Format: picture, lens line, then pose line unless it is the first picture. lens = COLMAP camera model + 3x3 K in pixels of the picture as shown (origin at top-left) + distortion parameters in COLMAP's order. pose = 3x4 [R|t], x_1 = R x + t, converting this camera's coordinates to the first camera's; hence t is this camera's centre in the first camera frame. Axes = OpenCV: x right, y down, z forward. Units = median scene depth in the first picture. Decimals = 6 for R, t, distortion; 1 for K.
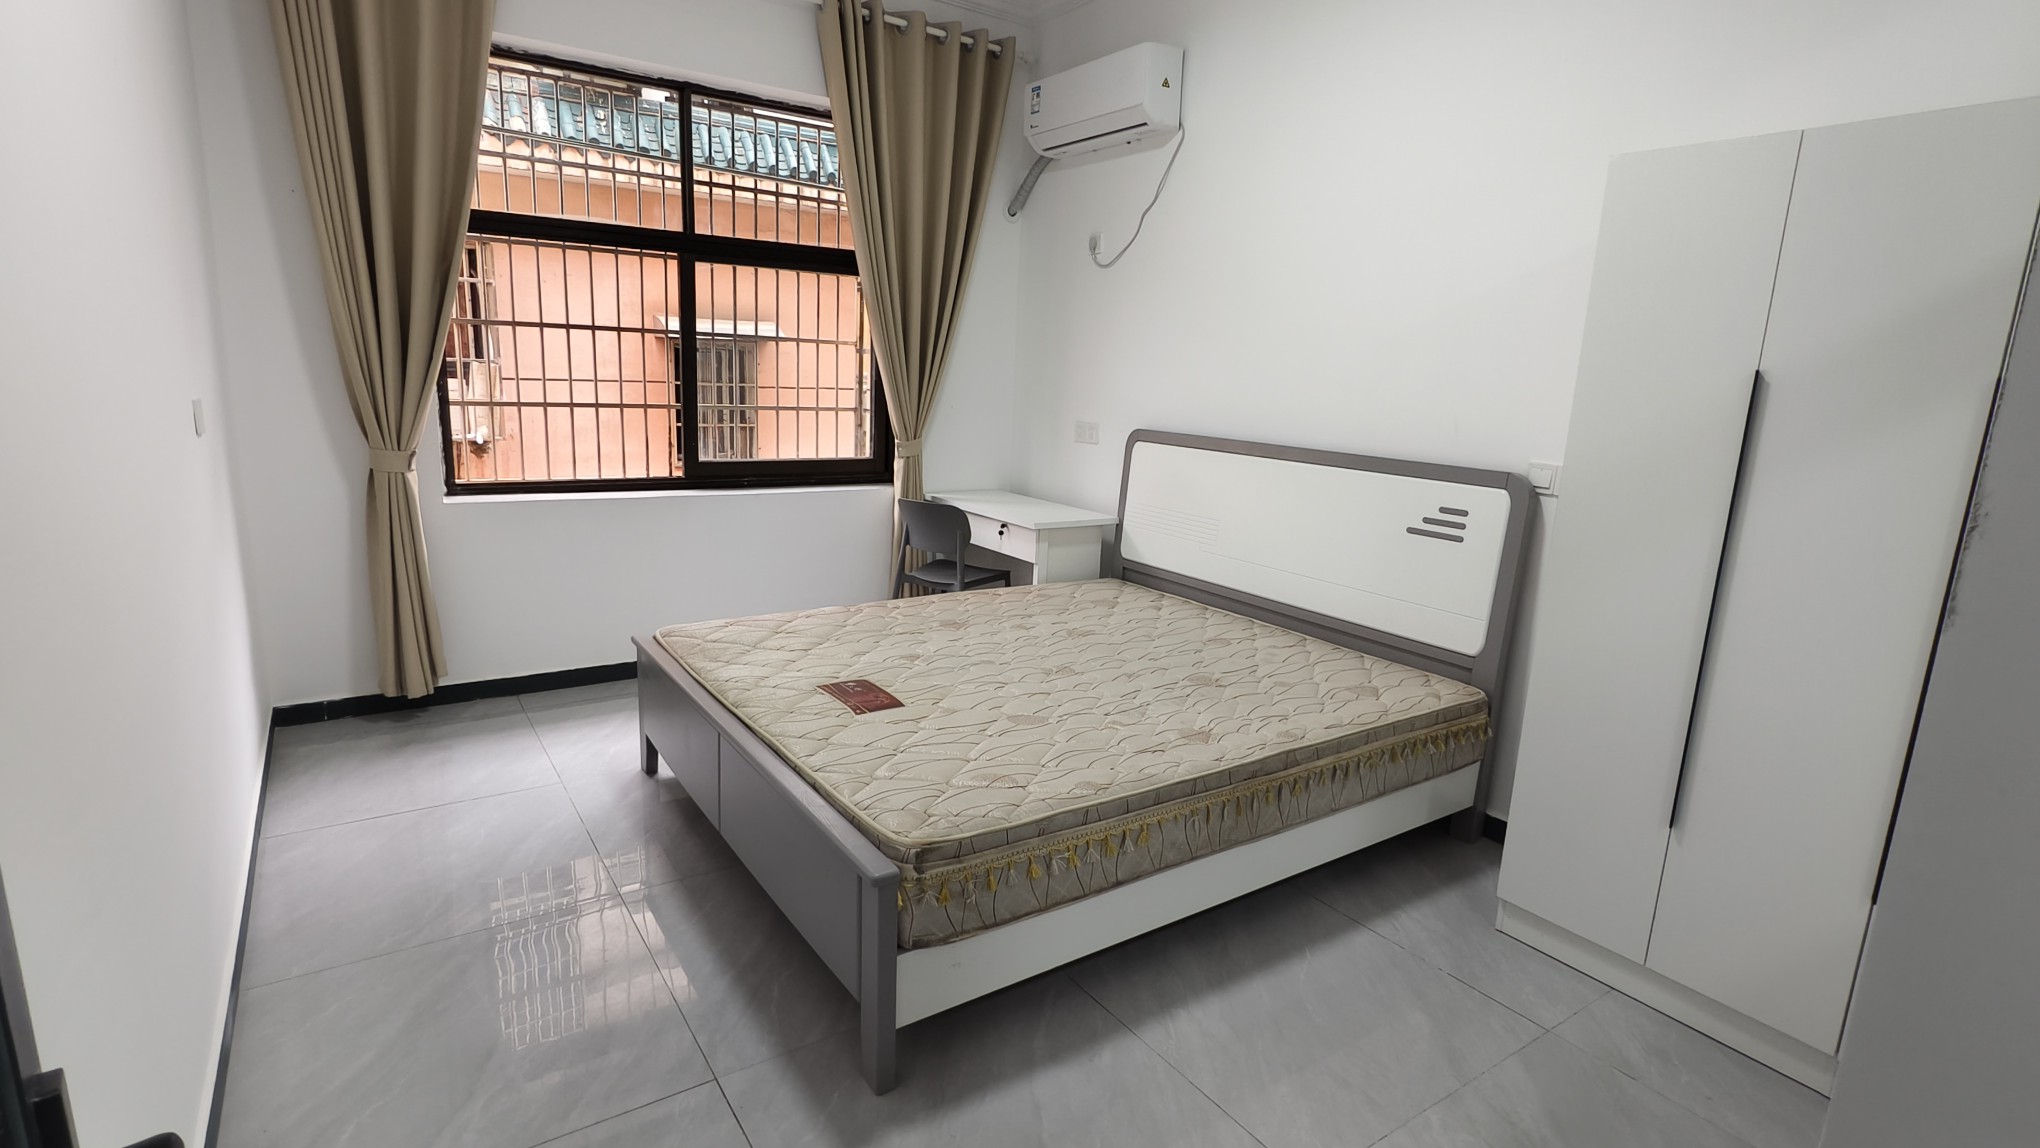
lens RADIAL K [[977.9, 0, 1022.6], [0, 977.9, 563.6], [0, 0, 1]] dist [0.002217, -0.000500]
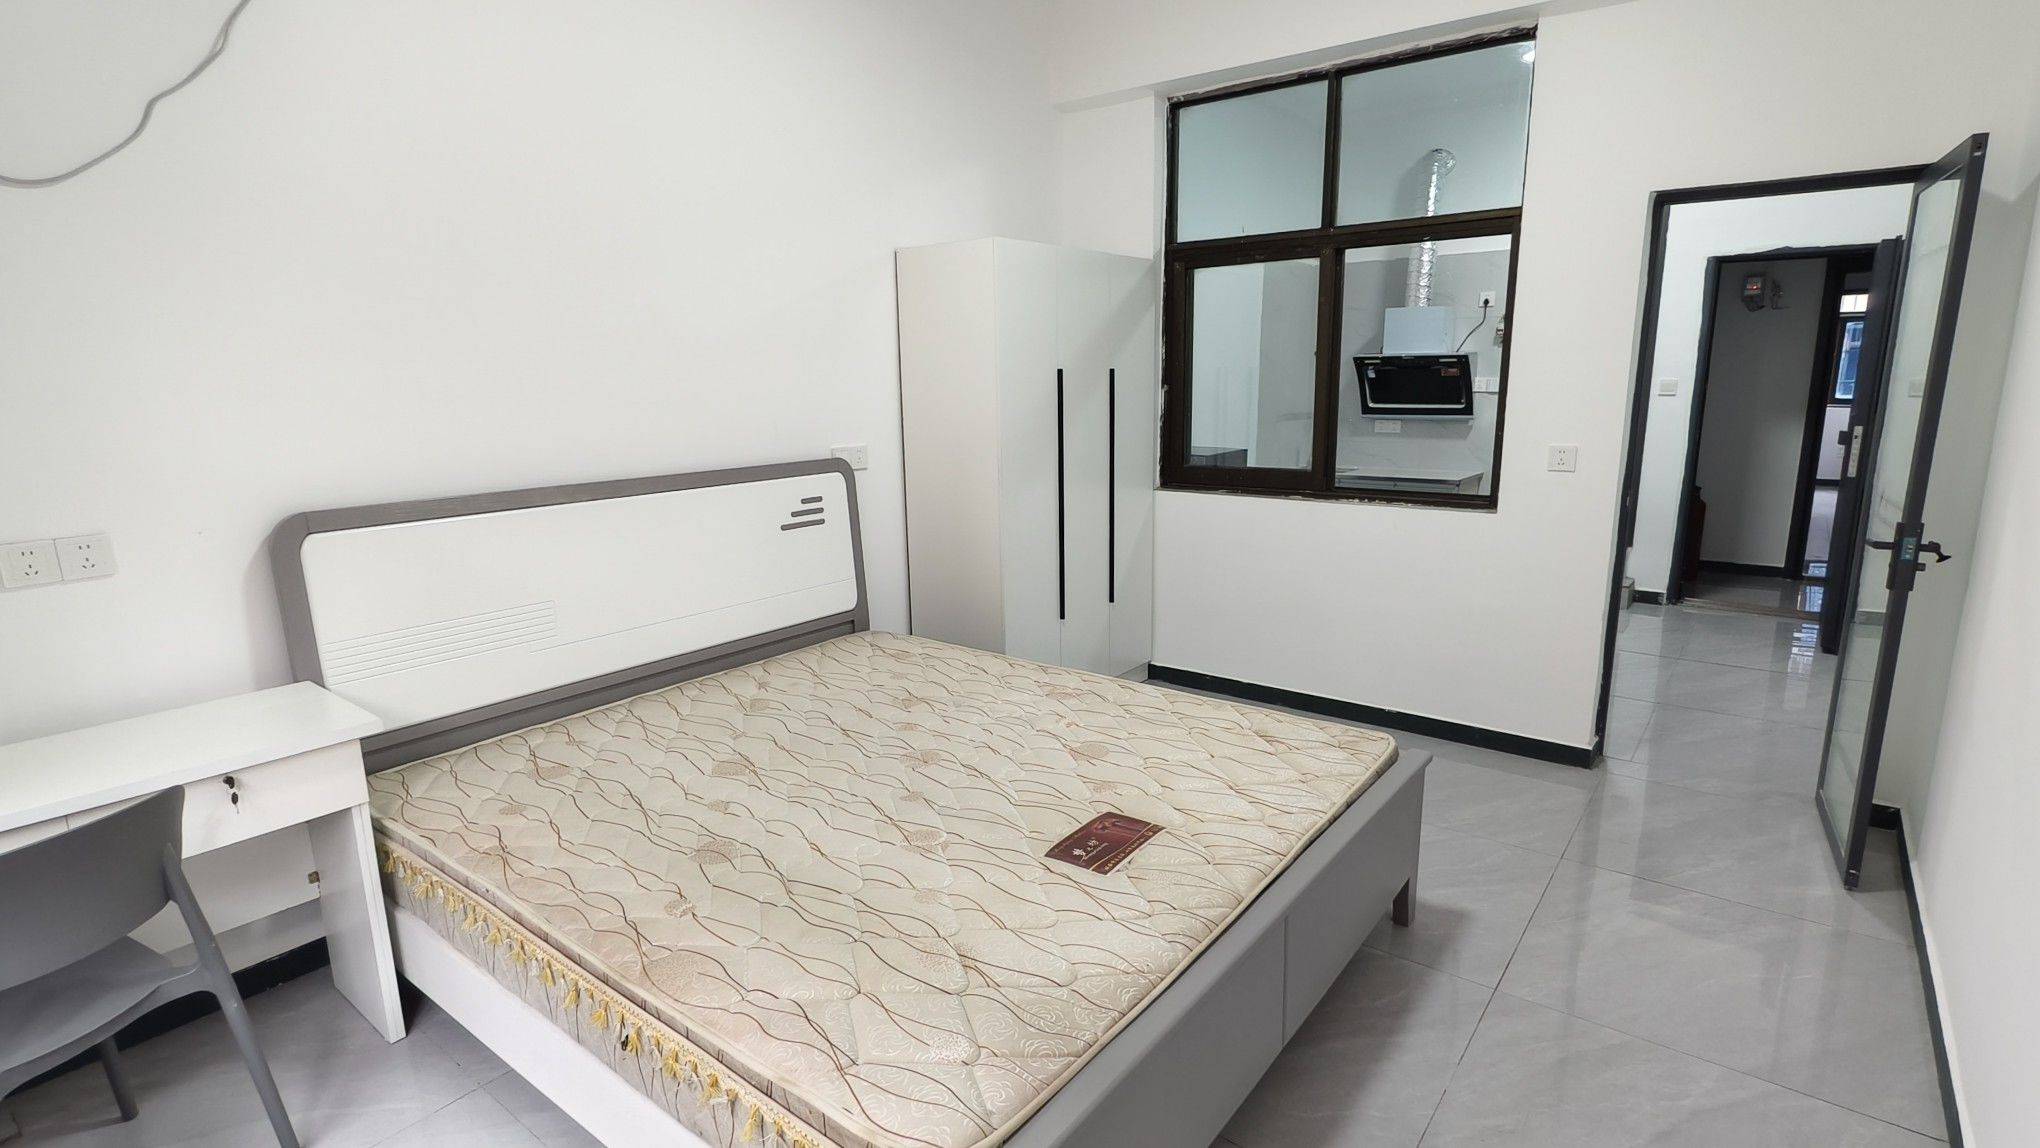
lens RADIAL K [[977.9, 0, 1025.7], [0, 977.9, 572.1], [0, 0, 1]] dist [0.002217, -0.000500]
pose [[-0.313472, -0.216687, 0.924544, -0.412728], [0.199893, 0.936744, 0.287321, -0.145847], [-0.928320, 0.274877, -0.250329, 0.619722]]
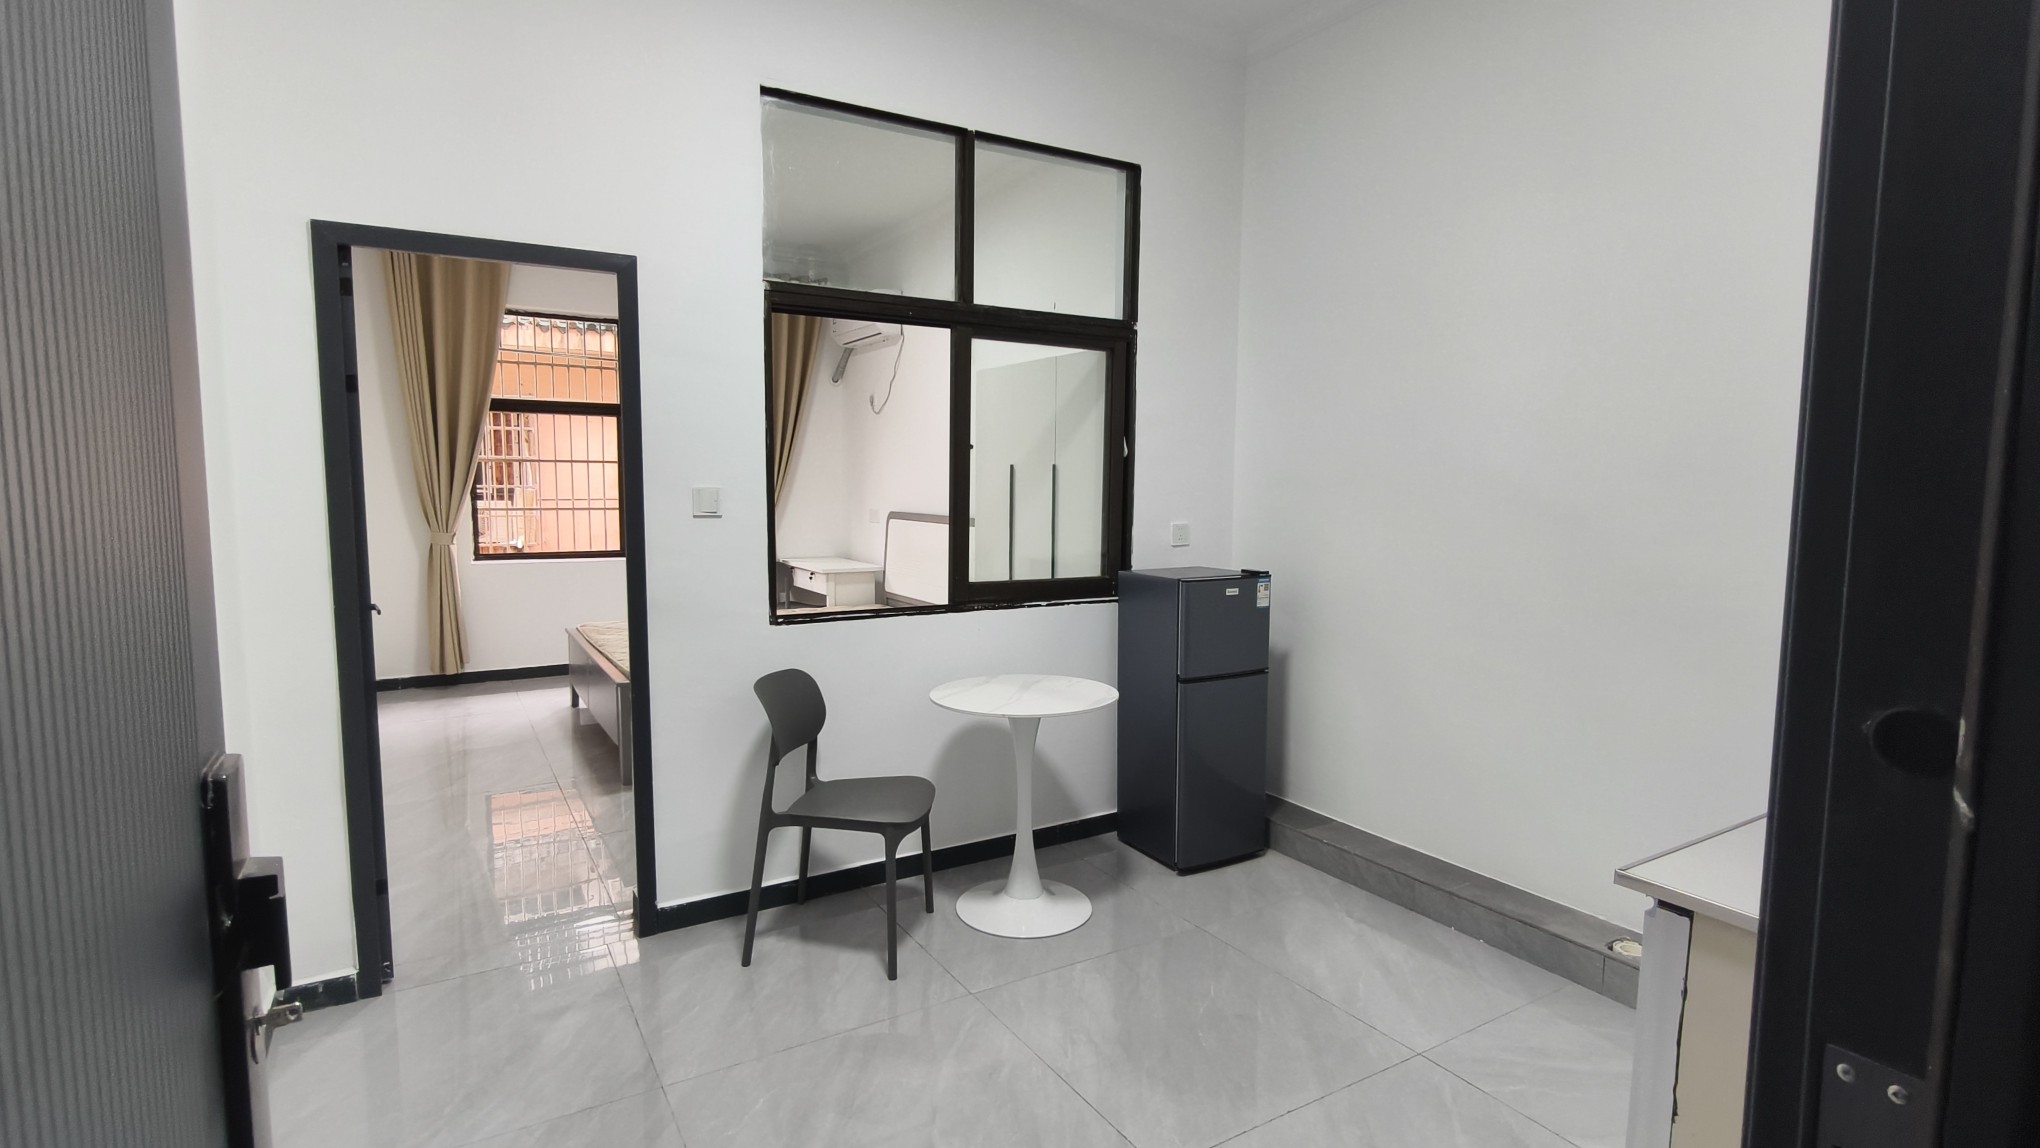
lens RADIAL K [[977.9, 0, 1031.0], [0, 977.9, 571.4], [0, 0, 1]] dist [0.002217, -0.000500]
pose [[0.998334, -0.026022, -0.051492, 0.490180], [0.020239, 0.993746, -0.109818, 0.164499], [0.054028, 0.108593, 0.992617, -0.669056]]
